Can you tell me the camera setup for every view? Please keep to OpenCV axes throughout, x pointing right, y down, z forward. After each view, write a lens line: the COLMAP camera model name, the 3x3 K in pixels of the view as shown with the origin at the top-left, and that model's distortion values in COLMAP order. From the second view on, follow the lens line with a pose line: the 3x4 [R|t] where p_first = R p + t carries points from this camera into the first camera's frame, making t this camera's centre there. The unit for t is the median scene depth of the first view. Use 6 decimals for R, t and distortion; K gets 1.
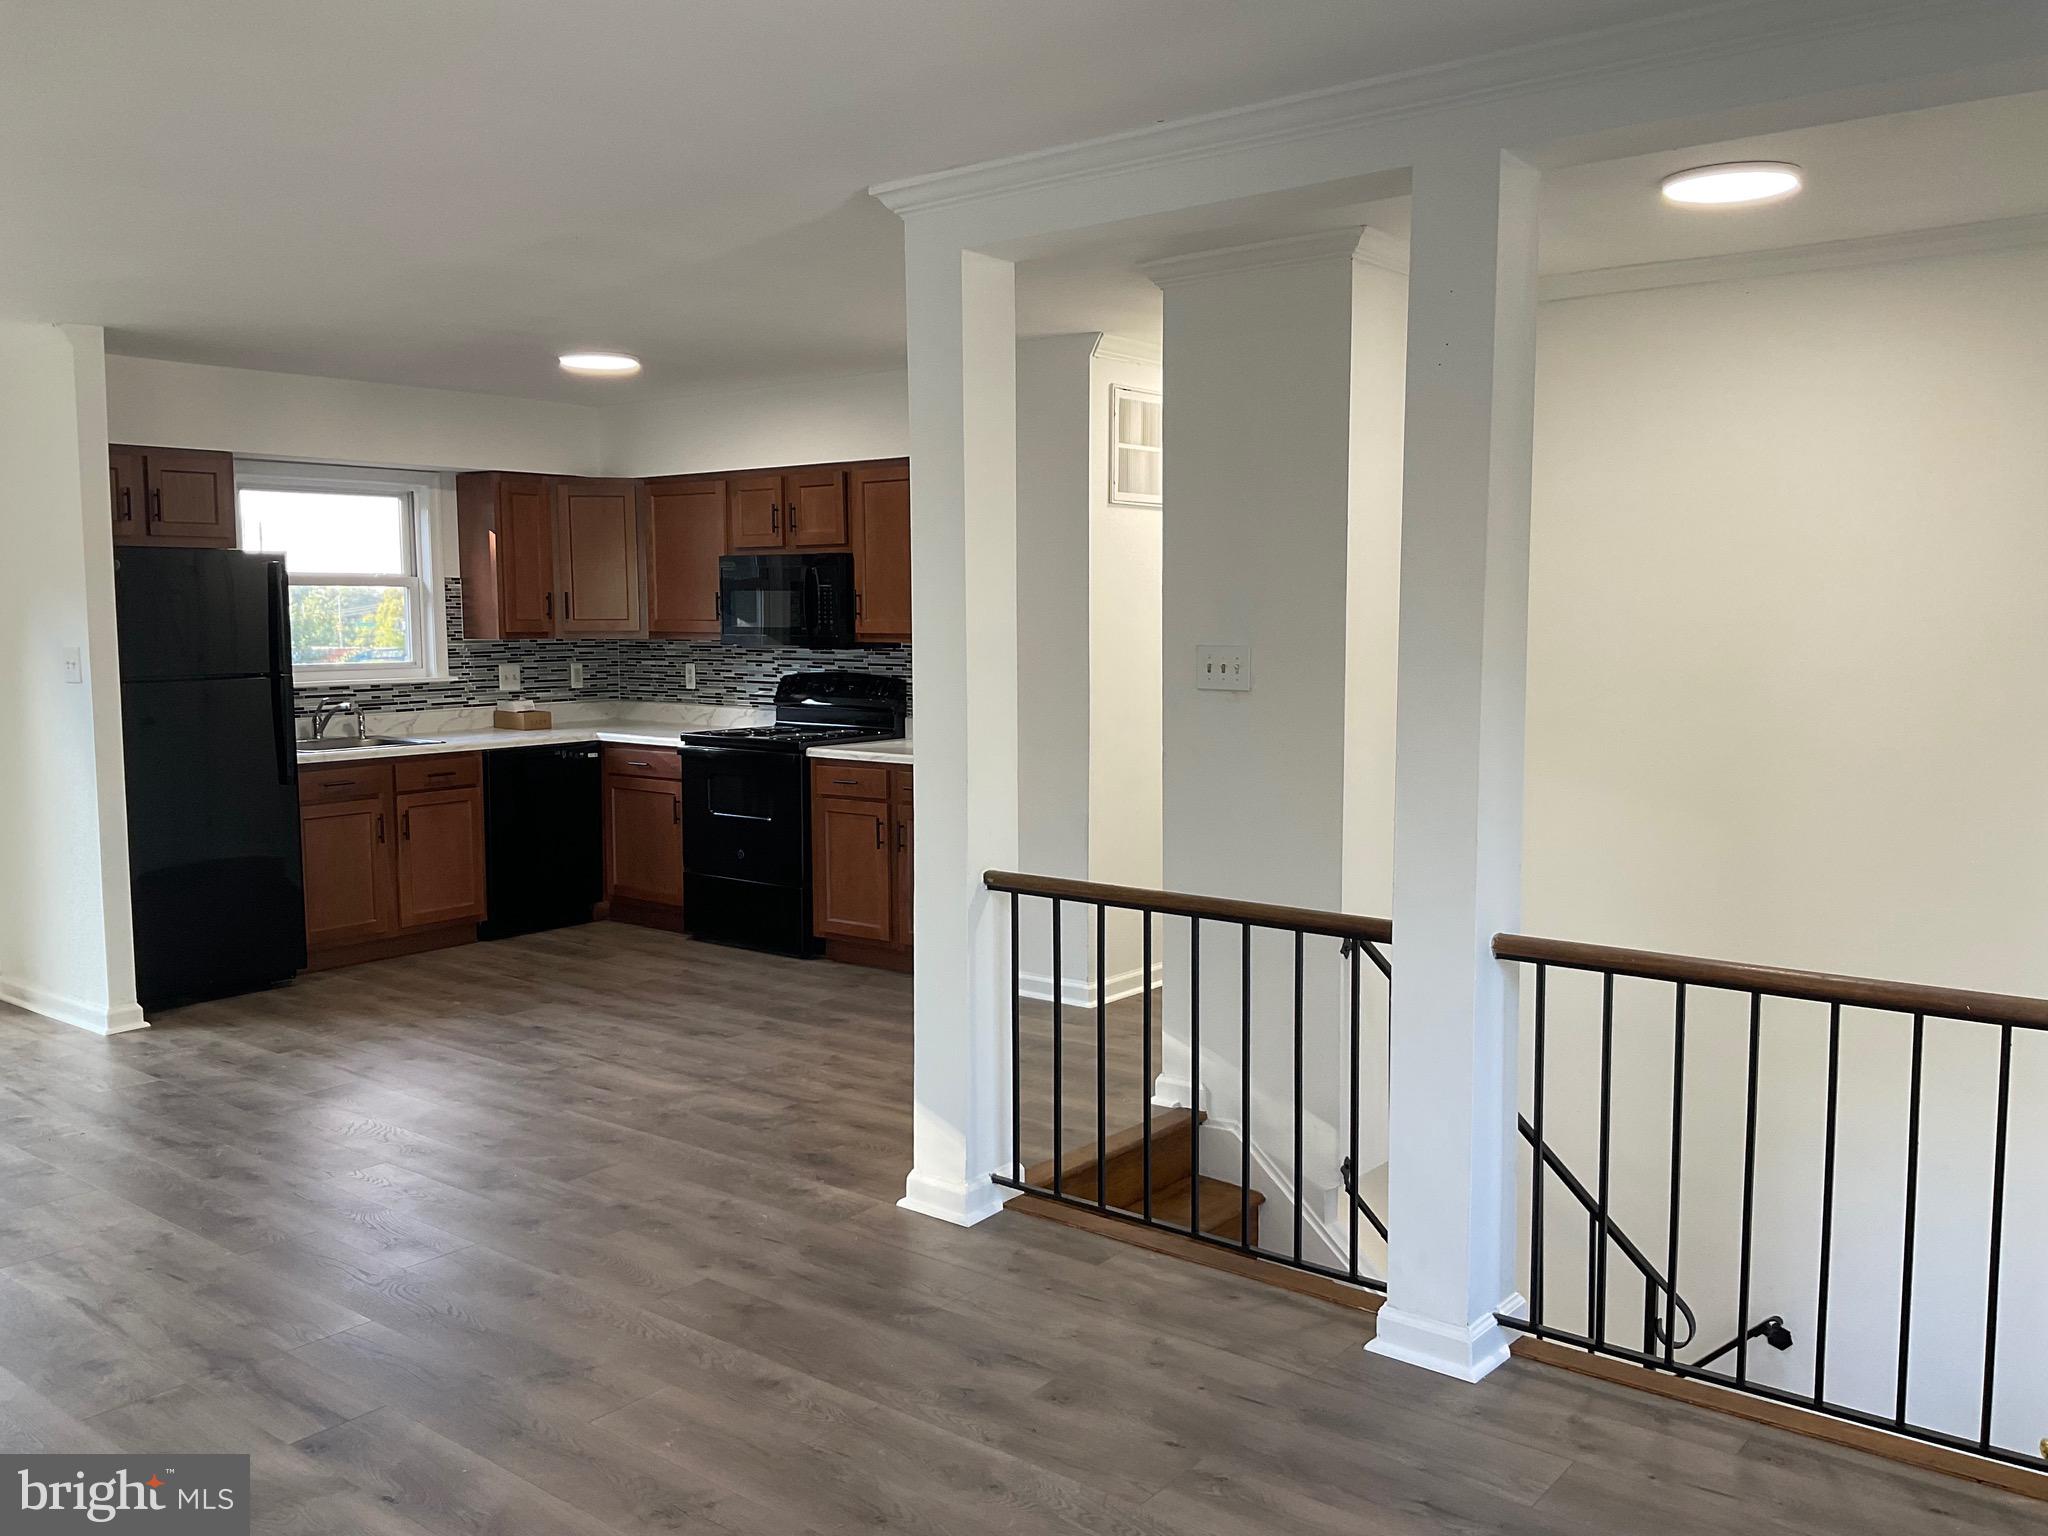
lens RADIAL K [[1701.3, 0, 1024.0], [0, 1701.3, 768.0], [0, 0, 1]] dist [0.101864, -0.161974]
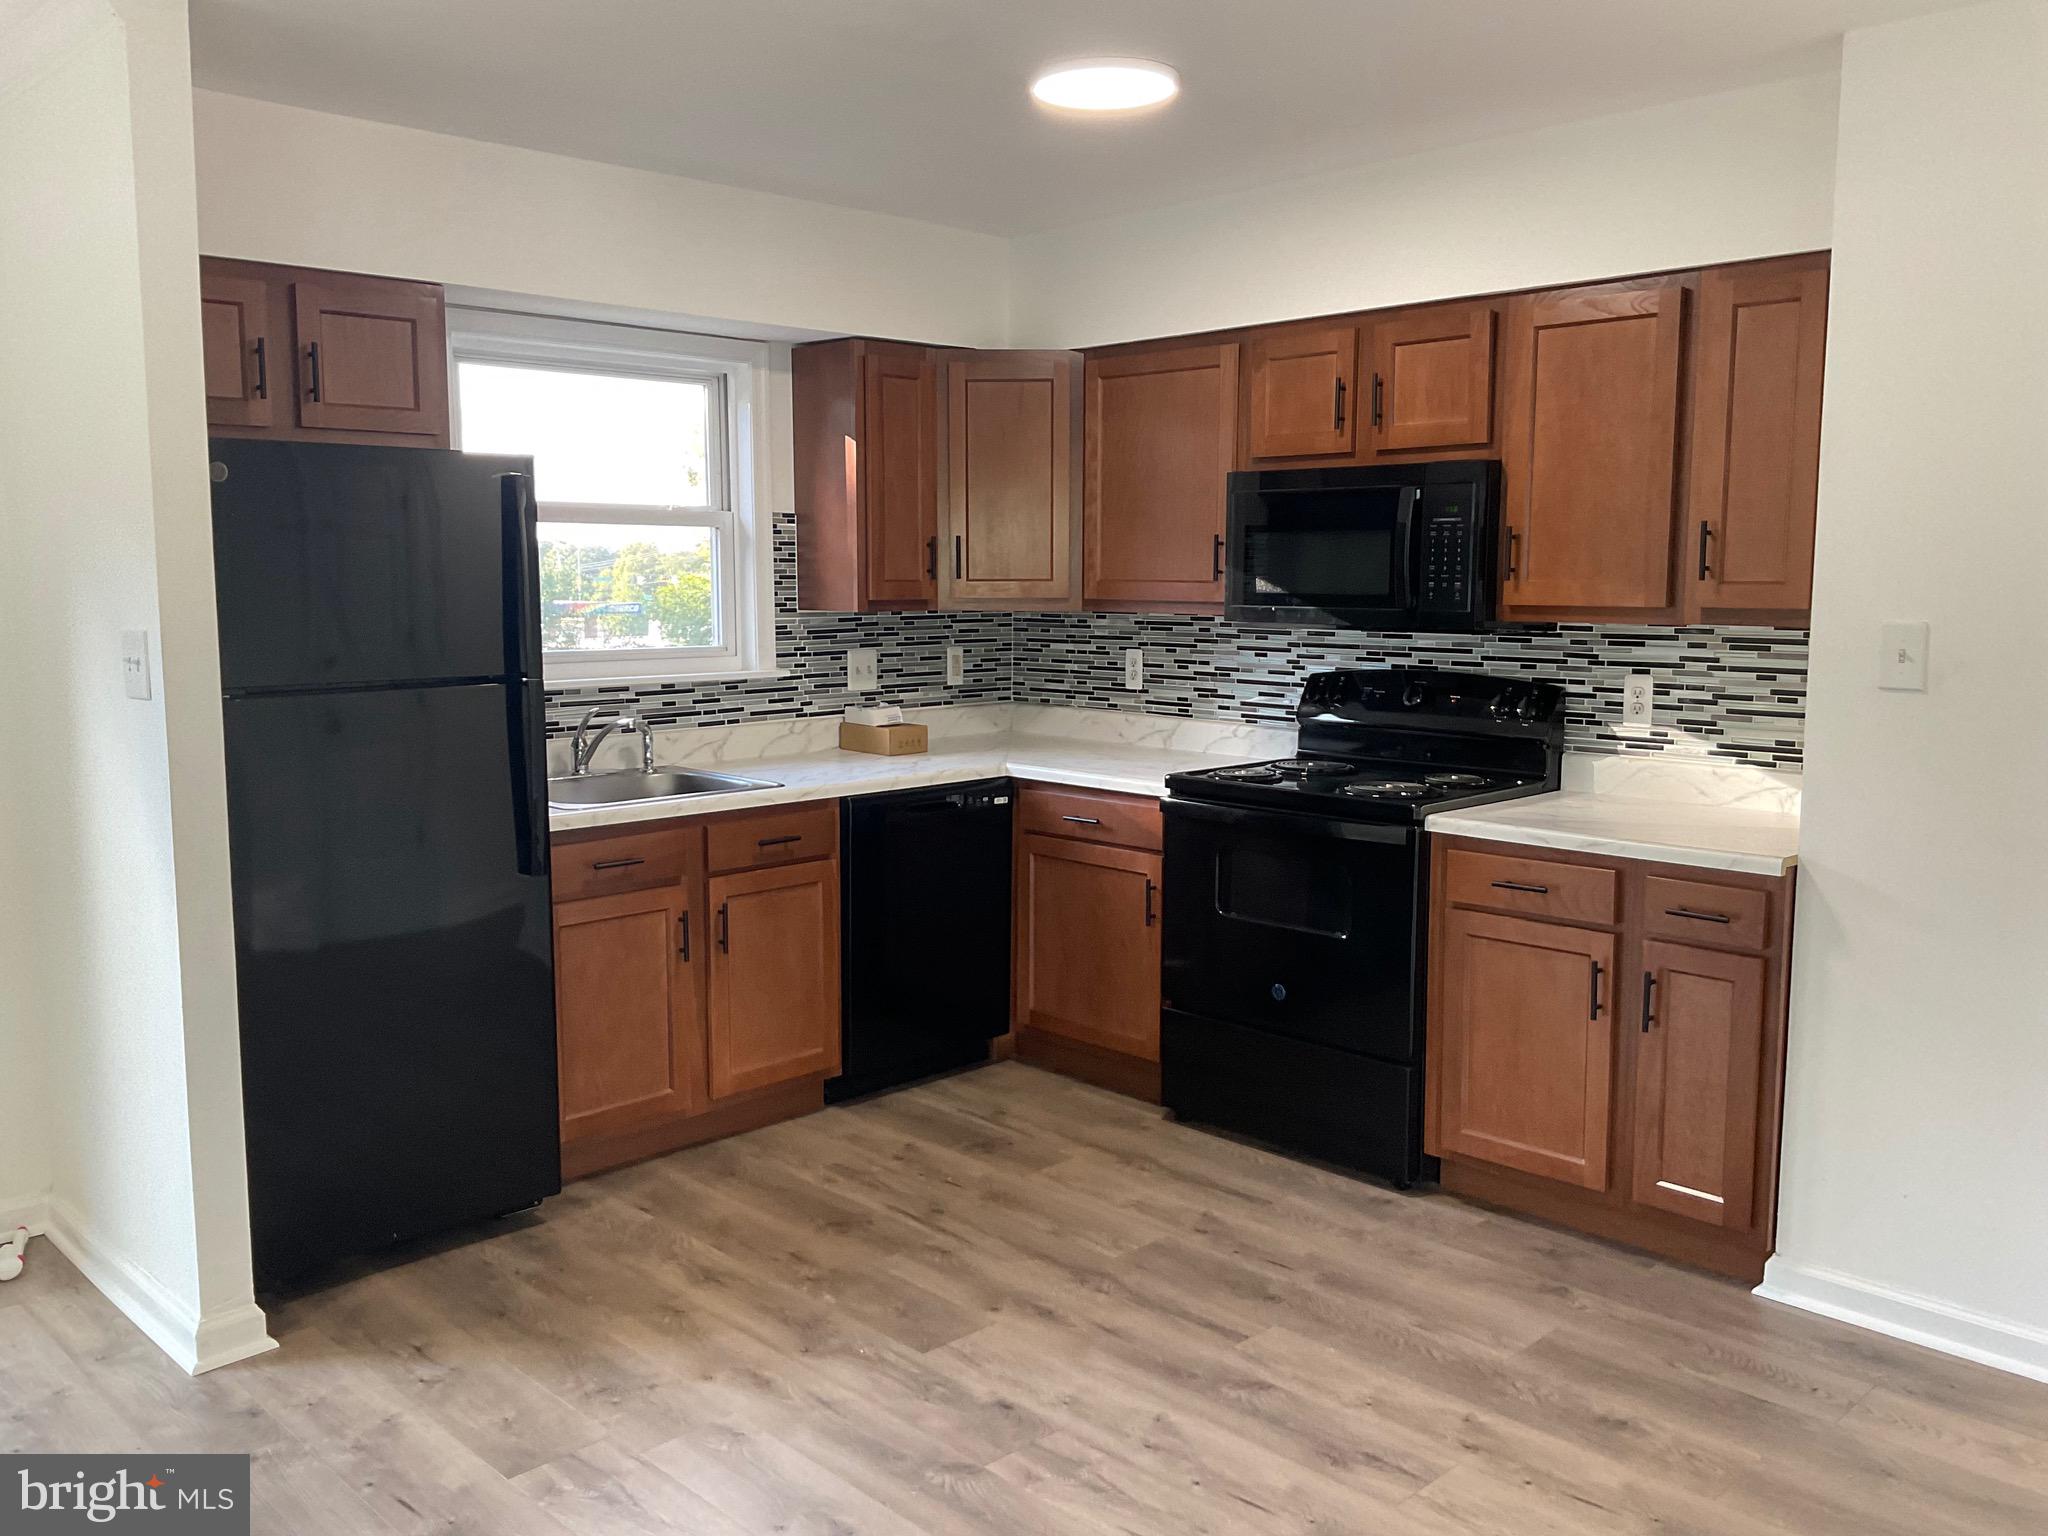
lens RADIAL K [[1701.3, 0, 1024.0], [0, 1701.3, 768.0], [0, 0, 1]] dist [0.101864, -0.161974]
pose [[0.992138, 0.018795, -0.123729, -0.171473], [-0.015813, 0.999561, 0.025039, -0.035324], [0.124145, -0.022886, 0.992000, 0.399772]]
